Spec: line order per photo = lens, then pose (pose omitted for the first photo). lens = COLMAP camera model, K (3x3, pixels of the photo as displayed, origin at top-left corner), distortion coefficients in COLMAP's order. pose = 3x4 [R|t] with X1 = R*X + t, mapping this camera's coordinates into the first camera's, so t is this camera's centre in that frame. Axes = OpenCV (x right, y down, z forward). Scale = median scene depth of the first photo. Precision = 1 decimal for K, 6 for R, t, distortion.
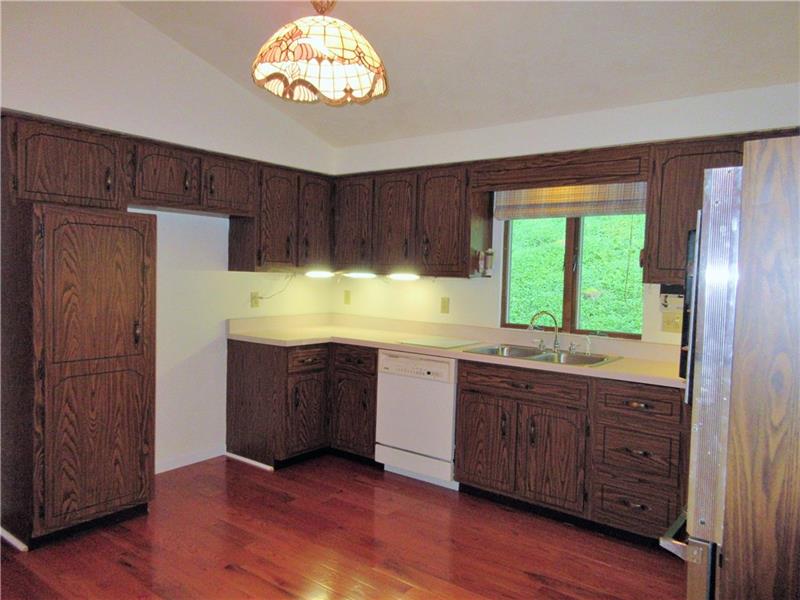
lens RADIAL K [[596.9, 0, 399.9], [0, 596.9, 297.8], [0, 0, 1]] dist [0.014112, 0.004085]
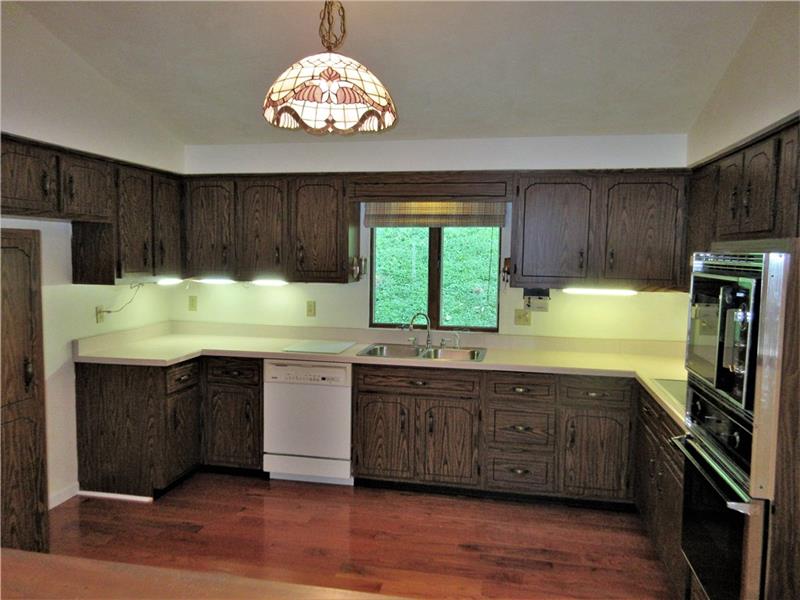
lens RADIAL K [[596.9, 0, 396.8], [0, 596.9, 301.0], [0, 0, 1]] dist [0.014112, 0.004085]
pose [[0.897897, -0.050792, 0.437267, -0.276263], [0.031005, 0.998151, 0.052278, -0.057428], [-0.439113, -0.033383, 0.897811, 0.019673]]
